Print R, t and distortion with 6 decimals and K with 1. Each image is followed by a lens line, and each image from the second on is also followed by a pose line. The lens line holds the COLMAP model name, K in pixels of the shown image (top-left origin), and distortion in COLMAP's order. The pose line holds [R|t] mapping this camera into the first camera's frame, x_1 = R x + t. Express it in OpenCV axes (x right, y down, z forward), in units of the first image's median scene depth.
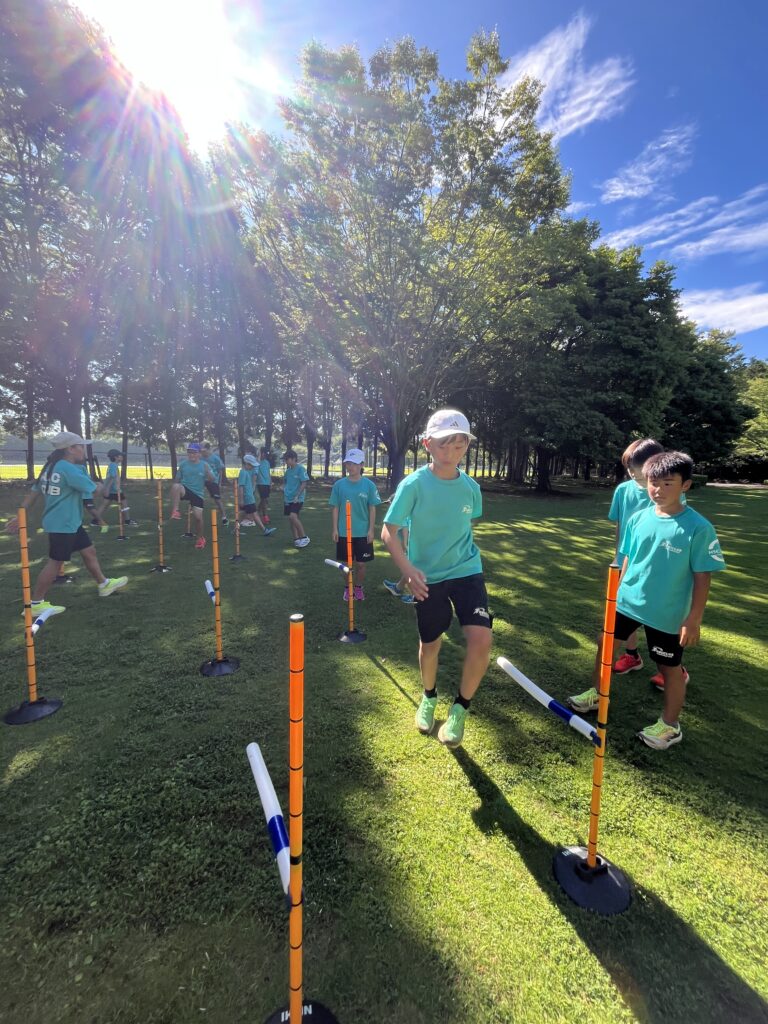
lens RADIAL K [[409.5, 0, 383.0], [0, 409.5, 514.0], [0, 0, 1]] dist [-0.027069, -0.000181]
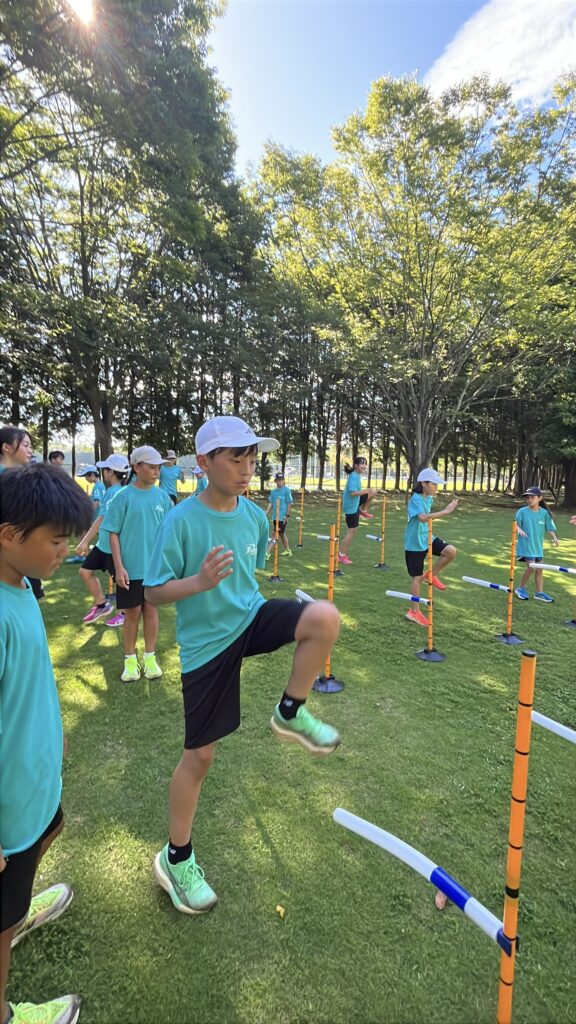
lens RADIAL K [[468.7, 0, 291.0], [0, 468.7, 517.5], [0, 0, 1]] dist [-0.028584, -0.002247]
pose [[0.995841, 0.007037, -0.090832, -0.177962], [-0.009845, 0.999486, -0.030501, 0.006087], [0.090571, 0.031269, 0.995399, -0.110090]]
